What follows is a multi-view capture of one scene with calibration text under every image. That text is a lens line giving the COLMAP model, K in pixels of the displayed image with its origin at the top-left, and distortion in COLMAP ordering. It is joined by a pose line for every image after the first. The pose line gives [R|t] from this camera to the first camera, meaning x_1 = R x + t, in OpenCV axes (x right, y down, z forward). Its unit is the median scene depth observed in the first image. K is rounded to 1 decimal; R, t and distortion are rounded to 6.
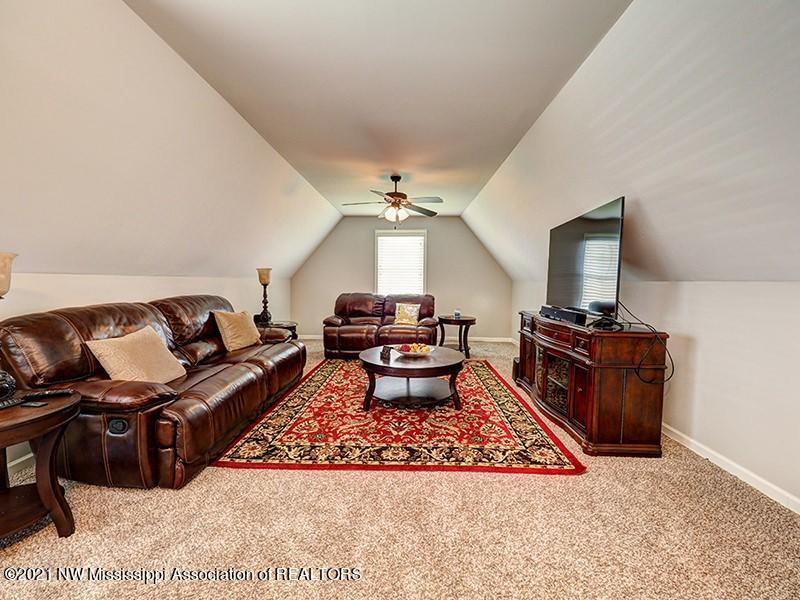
lens RADIAL K [[344.9, 0, 400.0], [0, 344.9, 300.0], [0, 0, 1]] dist [0.001131, 0.000333]
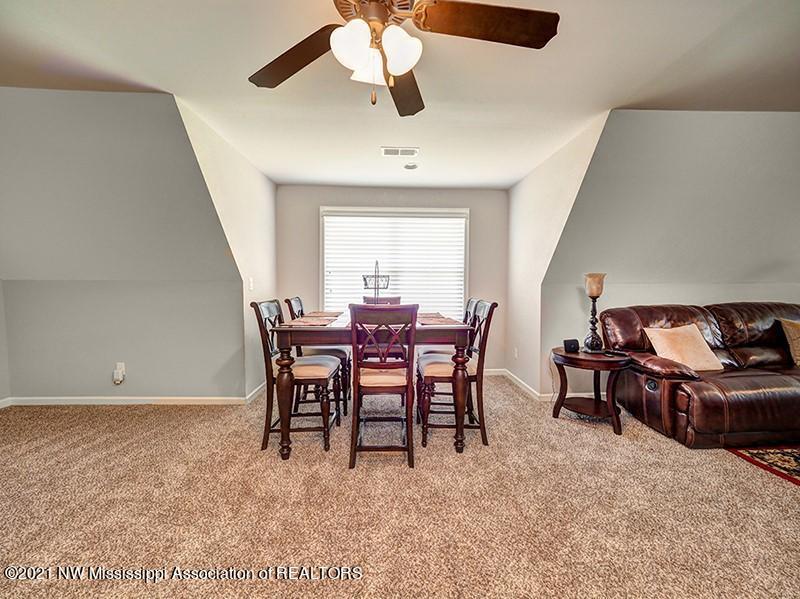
lens RADIAL K [[329.2, 0, 405.6], [0, 329.2, 293.9], [0, 0, 1]] dist [-0.001317, -0.000127]
pose [[0.089282, 0.014905, -0.995895, 0.301959], [-0.052425, 0.998572, 0.010245, 0.007248], [0.994626, 0.051295, 0.089935, -0.127030]]
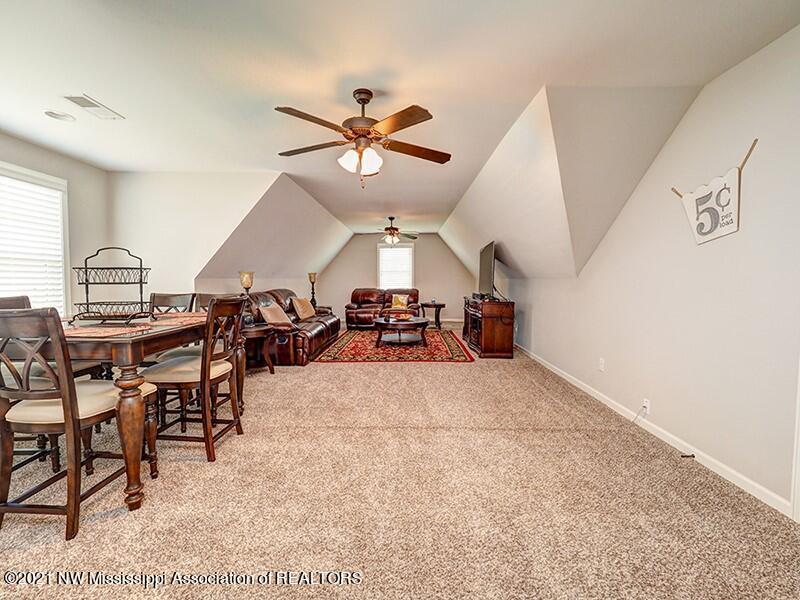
lens RADIAL K [[329.2, 0, 405.6], [0, 329.2, 294.4], [0, 0, 1]] dist [-0.001317, -0.000127]
pose [[0.999599, -0.012159, 0.025561, 0.015499], [0.012354, 0.999896, -0.007469, 0.041029], [-0.025468, 0.007781, 0.999645, -0.842805]]
